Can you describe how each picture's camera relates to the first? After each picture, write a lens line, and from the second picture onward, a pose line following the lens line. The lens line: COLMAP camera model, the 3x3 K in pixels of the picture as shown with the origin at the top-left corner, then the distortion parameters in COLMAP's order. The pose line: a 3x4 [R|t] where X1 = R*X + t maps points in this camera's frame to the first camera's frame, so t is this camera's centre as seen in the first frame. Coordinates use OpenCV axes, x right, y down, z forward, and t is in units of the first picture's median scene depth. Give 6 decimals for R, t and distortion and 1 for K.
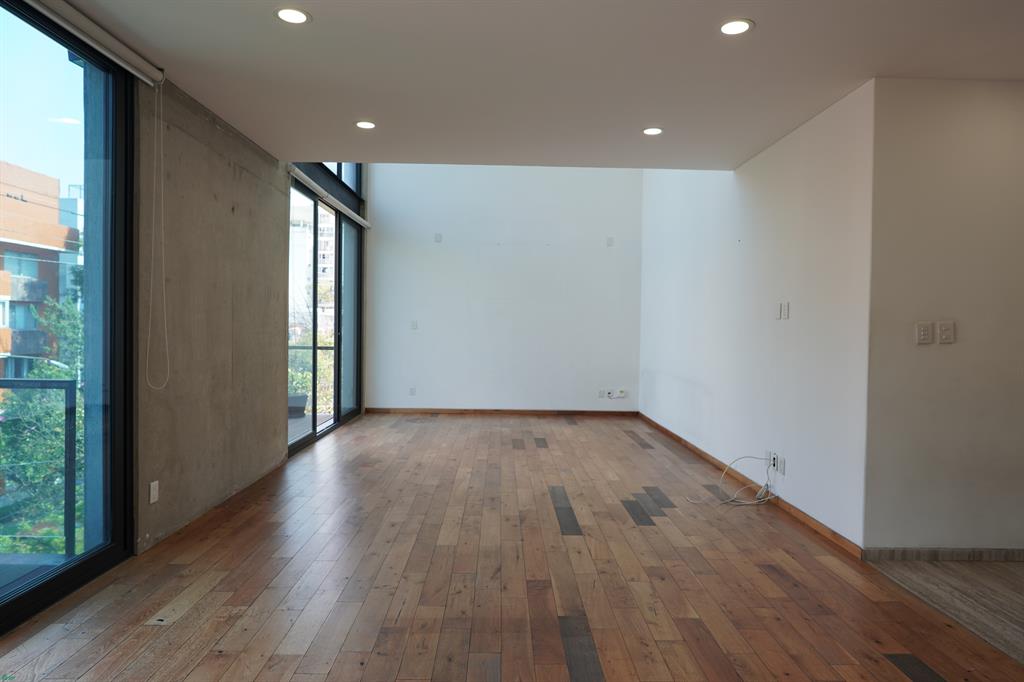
lens RADIAL K [[618.9, 0, 512.0], [0, 618.9, 341.0], [0, 0, 1]] dist [0.018447, -0.000219]
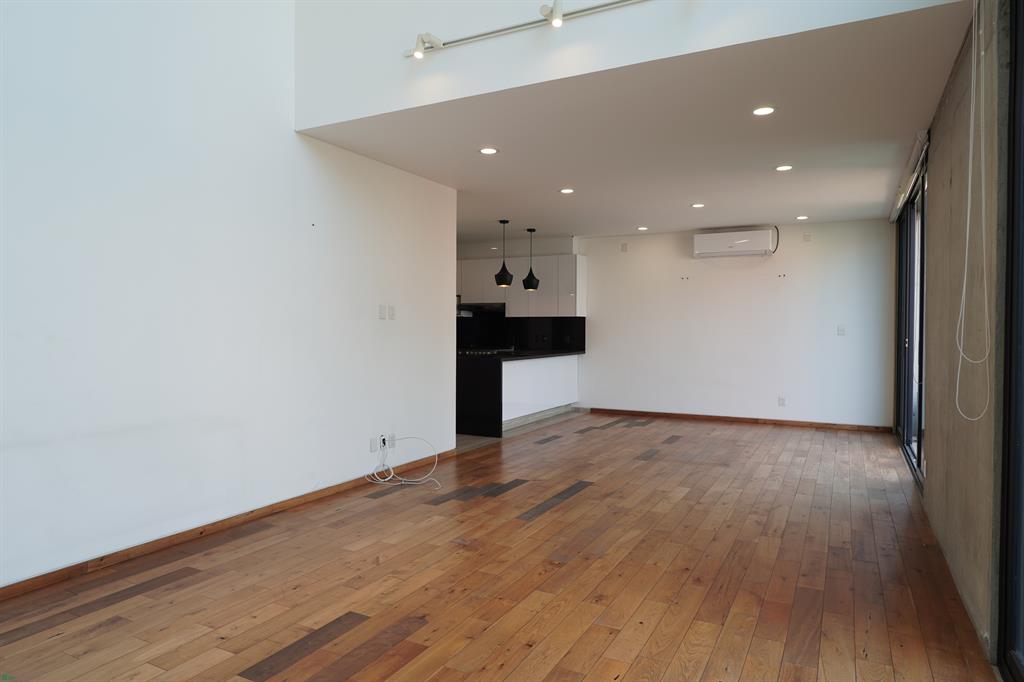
lens RADIAL K [[634.3, 0, 512.0], [0, 634.3, 341.0], [0, 0, 1]] dist [-0.019660, 0.012956]
pose [[-0.877596, -0.024549, 0.478773, -0.464435], [-0.006944, 0.999234, 0.038507, -0.054665], [-0.479352, 0.030469, -0.877094, 2.558852]]
